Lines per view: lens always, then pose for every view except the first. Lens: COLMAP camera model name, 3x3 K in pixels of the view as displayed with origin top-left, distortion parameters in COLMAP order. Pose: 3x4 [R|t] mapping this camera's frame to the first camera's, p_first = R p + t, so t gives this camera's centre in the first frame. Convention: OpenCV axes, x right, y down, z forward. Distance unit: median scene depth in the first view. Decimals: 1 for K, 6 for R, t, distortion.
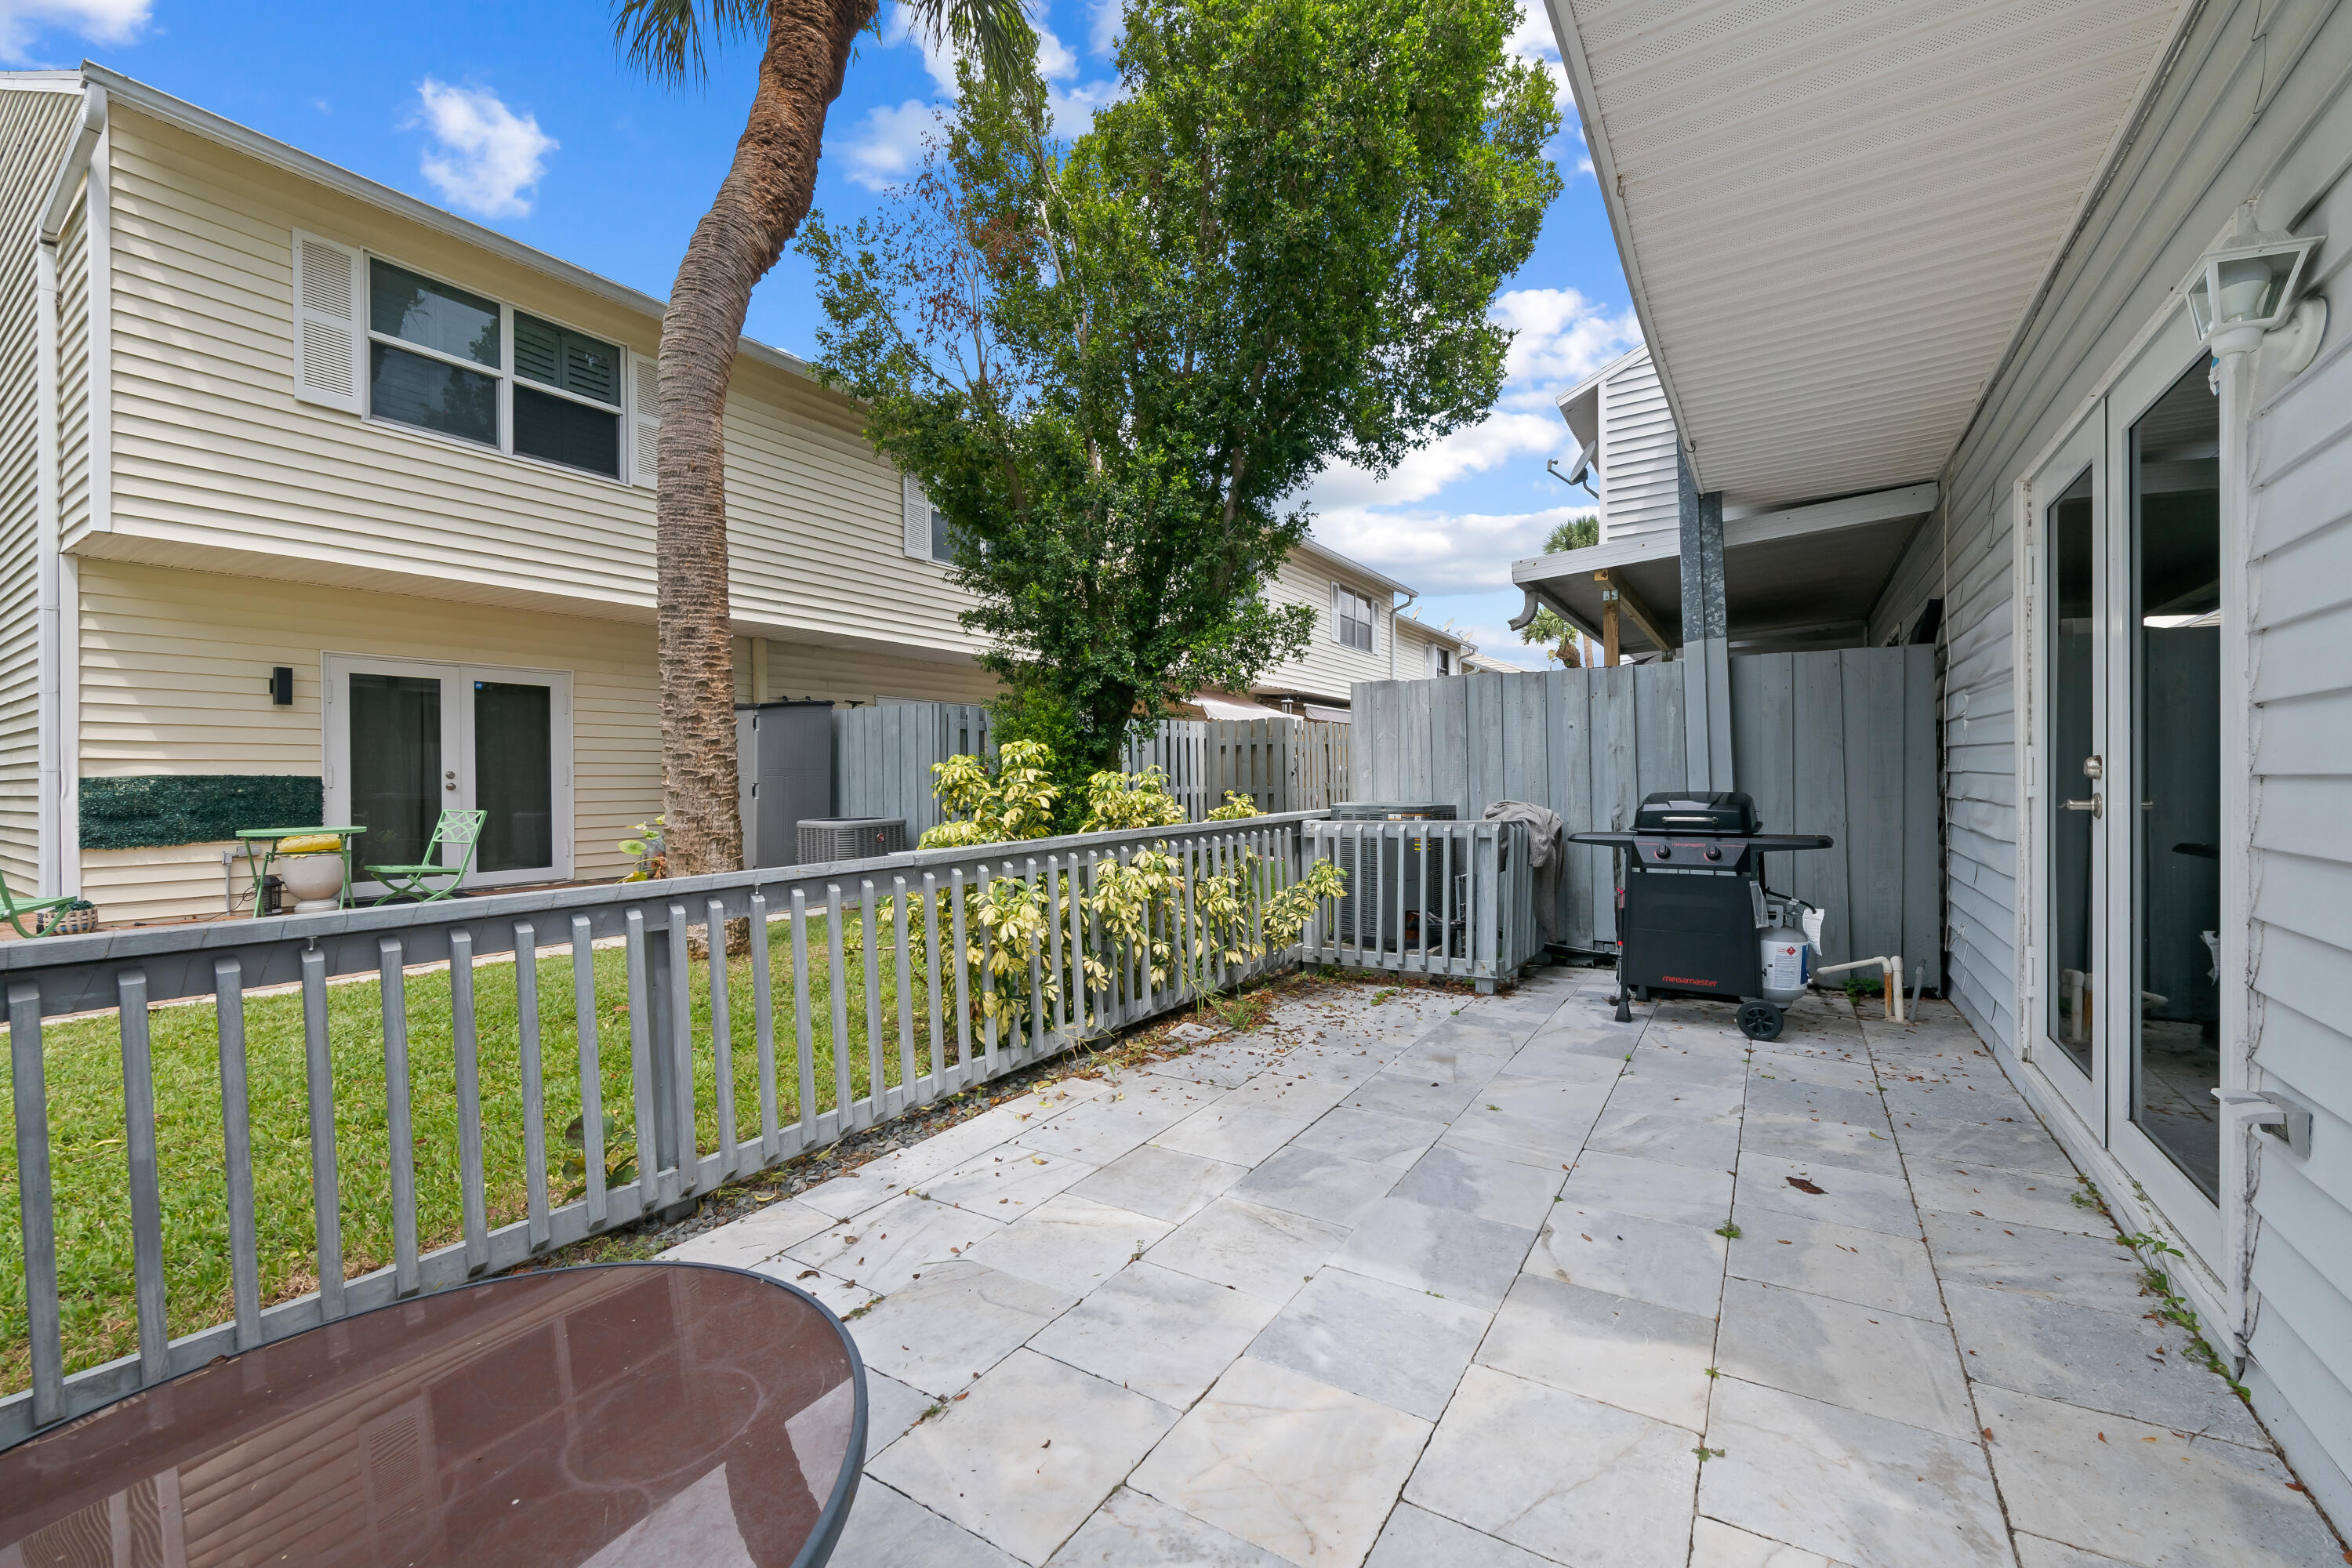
lens RADIAL K [[938.5, 0, 1181.6], [0, 938.5, 787.0], [0, 0, 1]] dist [-0.000676, -0.001854]
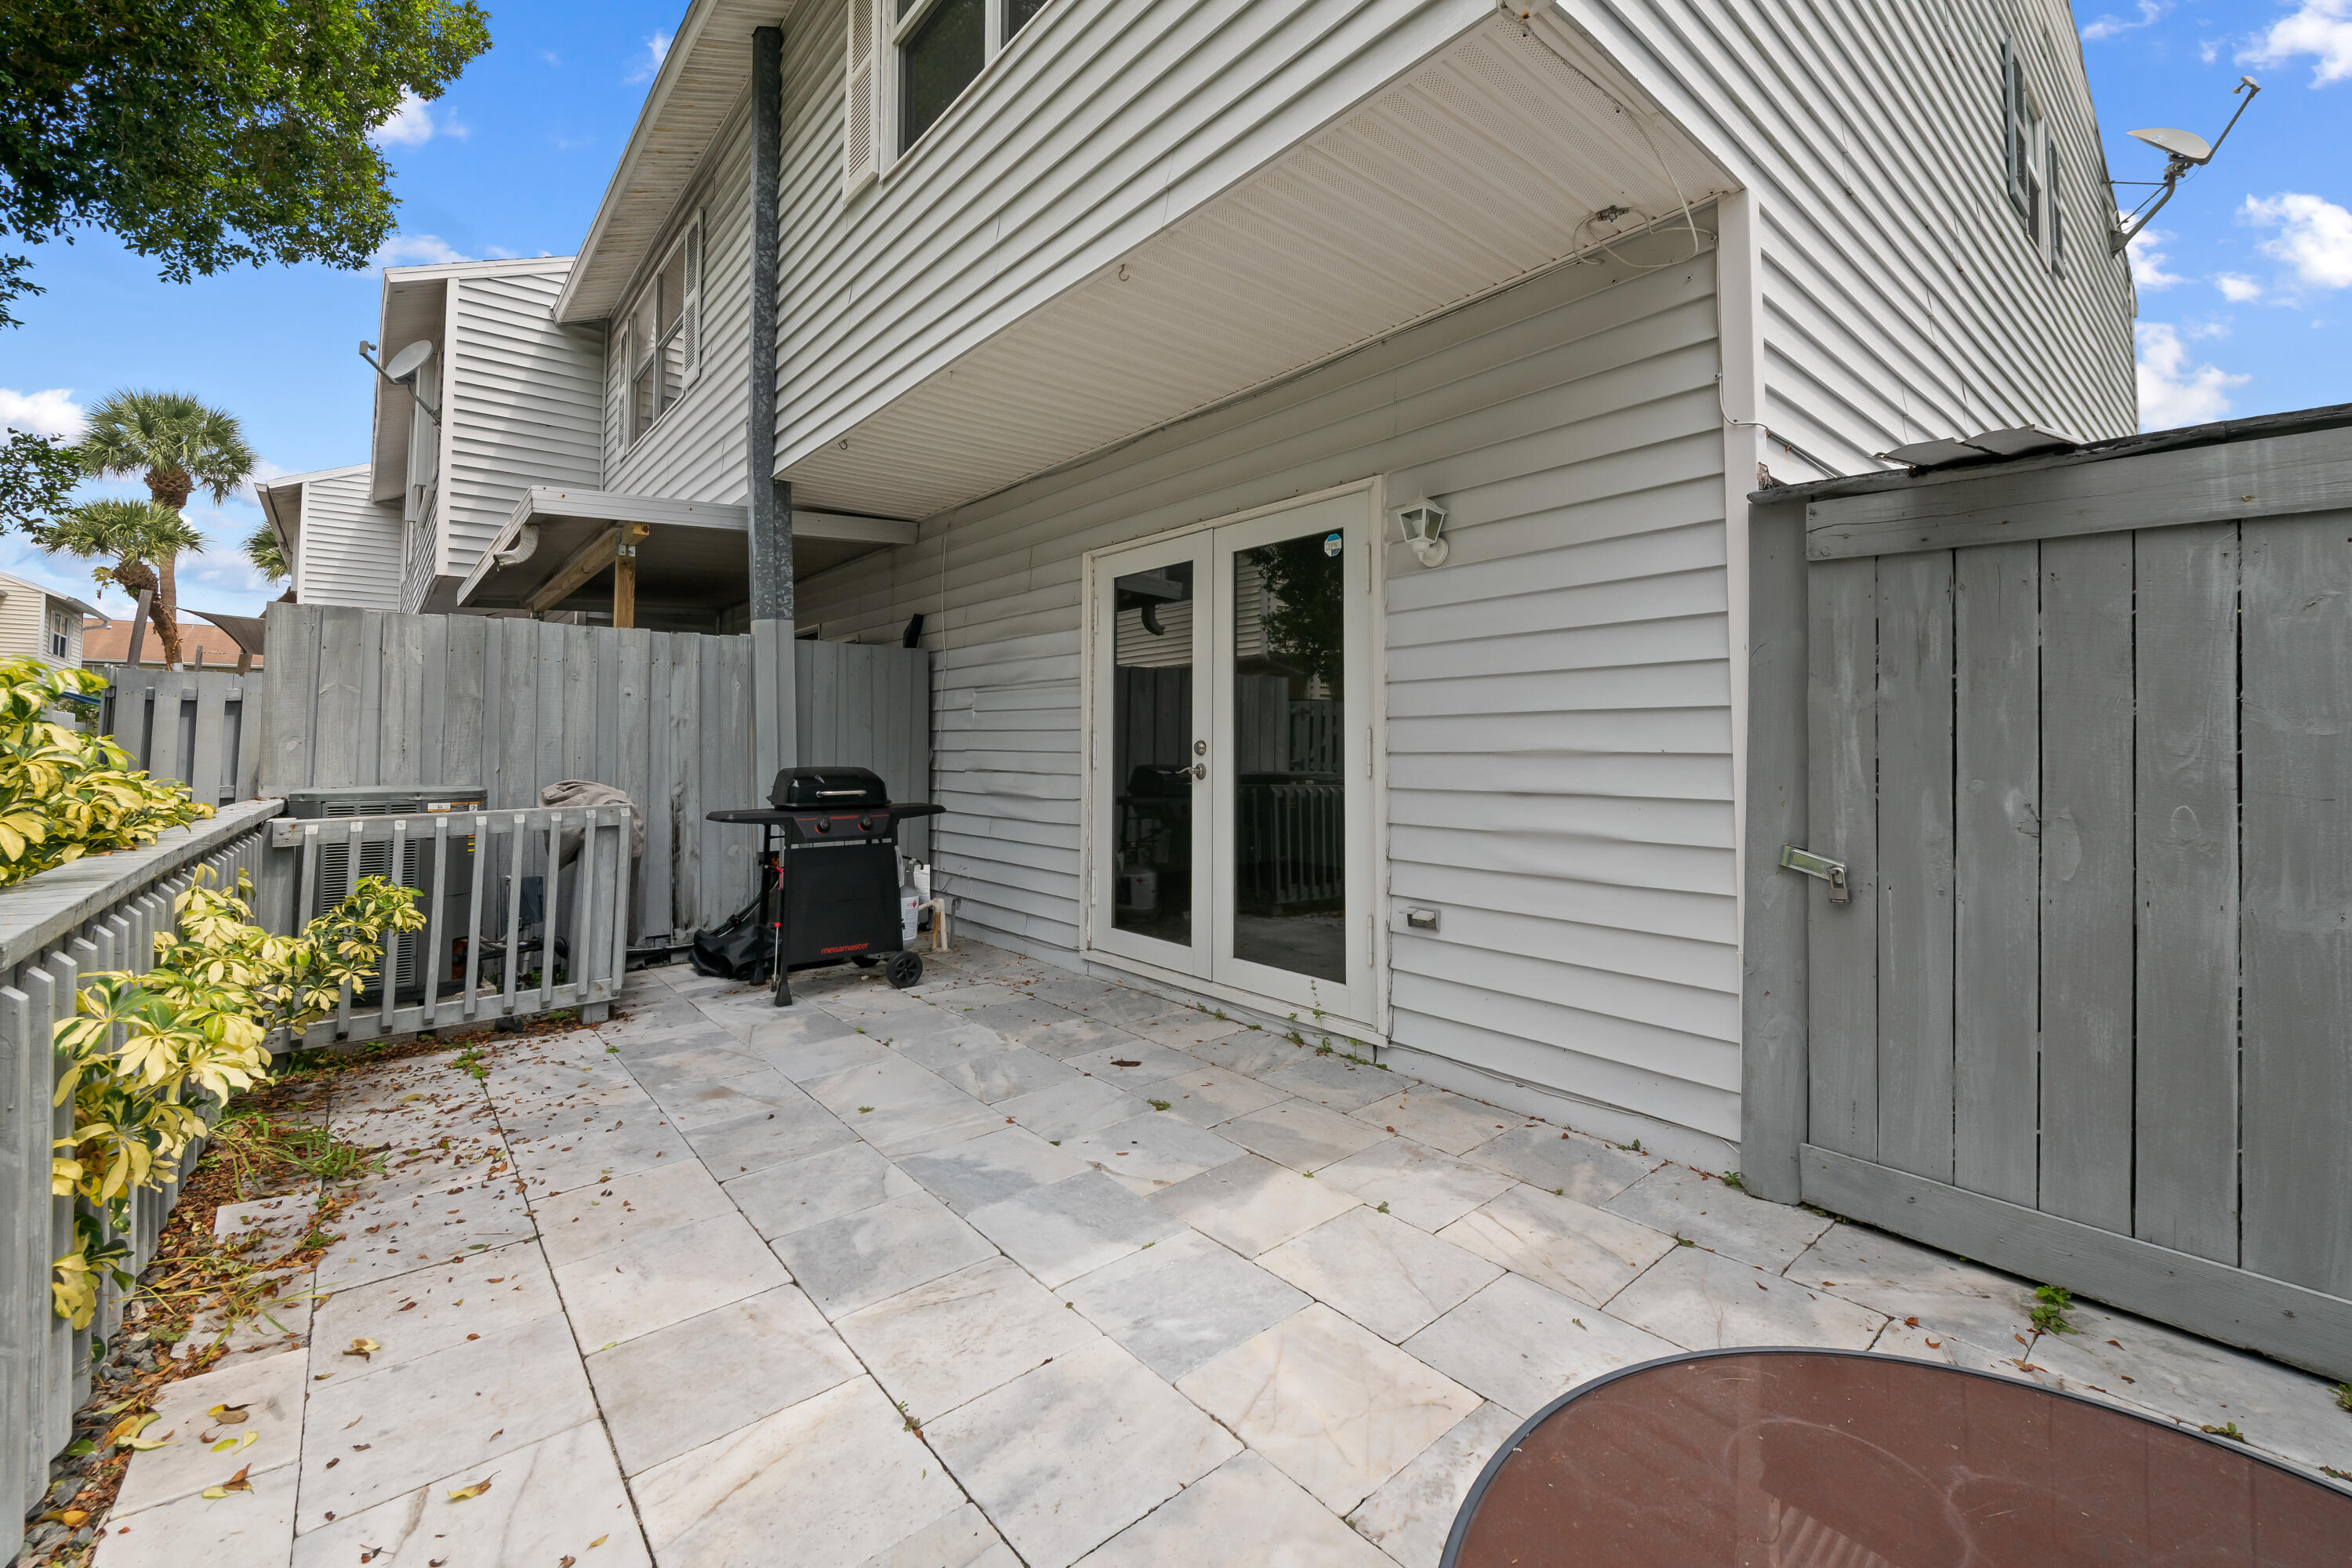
lens RADIAL K [[938.5, 0, 1233.5], [0, 938.5, 708.3], [0, 0, 1]] dist [-0.000676, -0.001854]
pose [[0.284603, 0.051595, 0.957256, -0.392284], [0.006017, 0.998435, -0.055604, 0.000620], [-0.958627, 0.021585, 0.283847, 0.319066]]
